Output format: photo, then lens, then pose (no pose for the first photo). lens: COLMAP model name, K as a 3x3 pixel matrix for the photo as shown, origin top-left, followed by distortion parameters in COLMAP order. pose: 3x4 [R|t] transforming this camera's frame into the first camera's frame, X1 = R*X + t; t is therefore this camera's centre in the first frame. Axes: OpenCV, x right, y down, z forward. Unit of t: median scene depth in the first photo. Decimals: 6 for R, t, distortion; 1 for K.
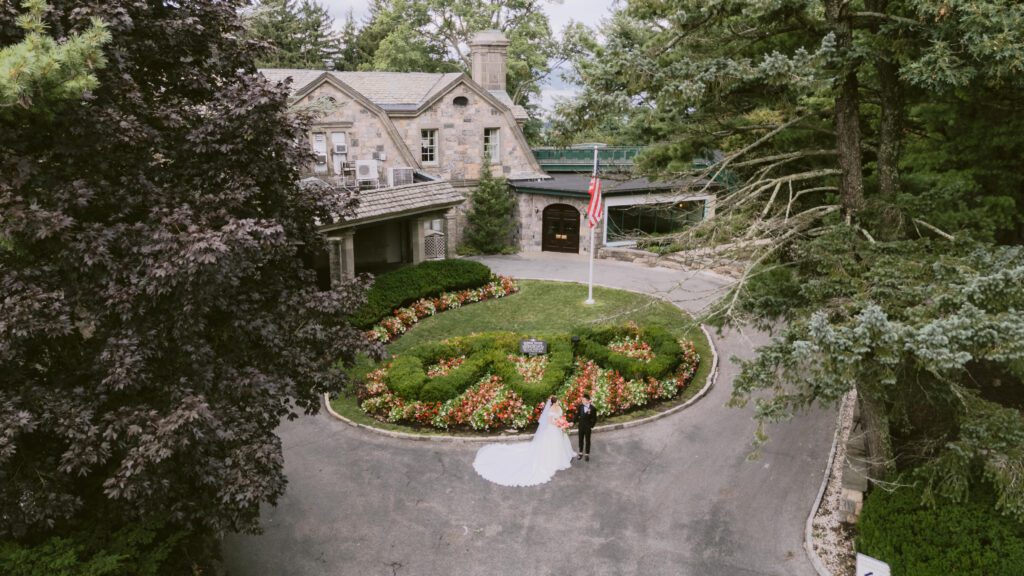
lens RADIAL K [[759.4, 0, 512.0], [0, 759.4, 288.0], [0, 0, 1]] dist [0.065533, 0.000154]
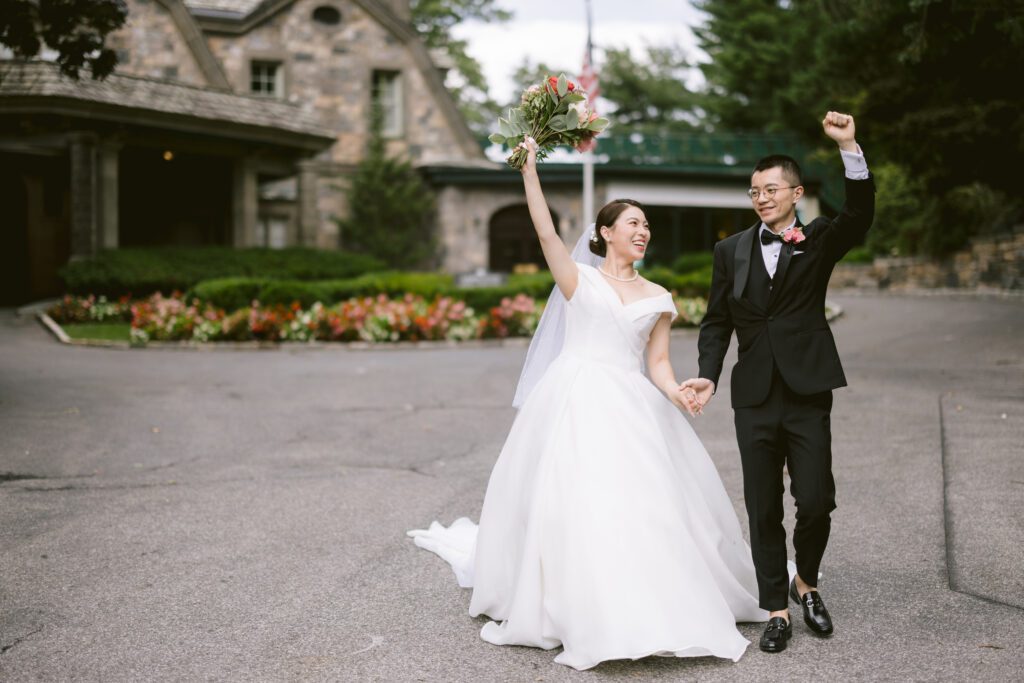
lens RADIAL K [[1558.1, 0, 512.0], [0, 1558.1, 341.5], [0, 0, 1]] dist [0.008158, -0.015607]
pose [[0.997768, -0.013986, 0.065297, -0.012985], [0.029894, 0.967921, -0.249470, 0.245242], [-0.059713, 0.250865, 0.966179, 0.010631]]
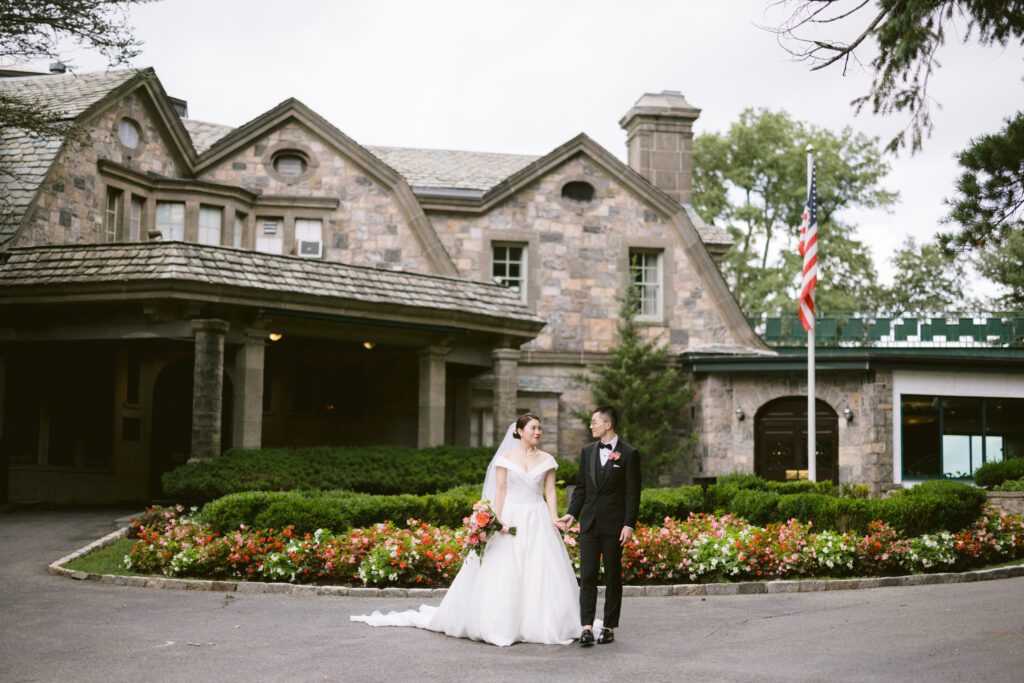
lens RADIAL K [[1496.3, 0, 512.0], [0, 1496.3, 341.5], [0, 0, 1]] dist [0.019817, 0.038862]
pose [[0.972823, -0.017972, -0.230850, 0.108322], [-0.068256, 0.930424, -0.360073, 0.186631], [0.221260, 0.366044, 0.903911, 0.171954]]
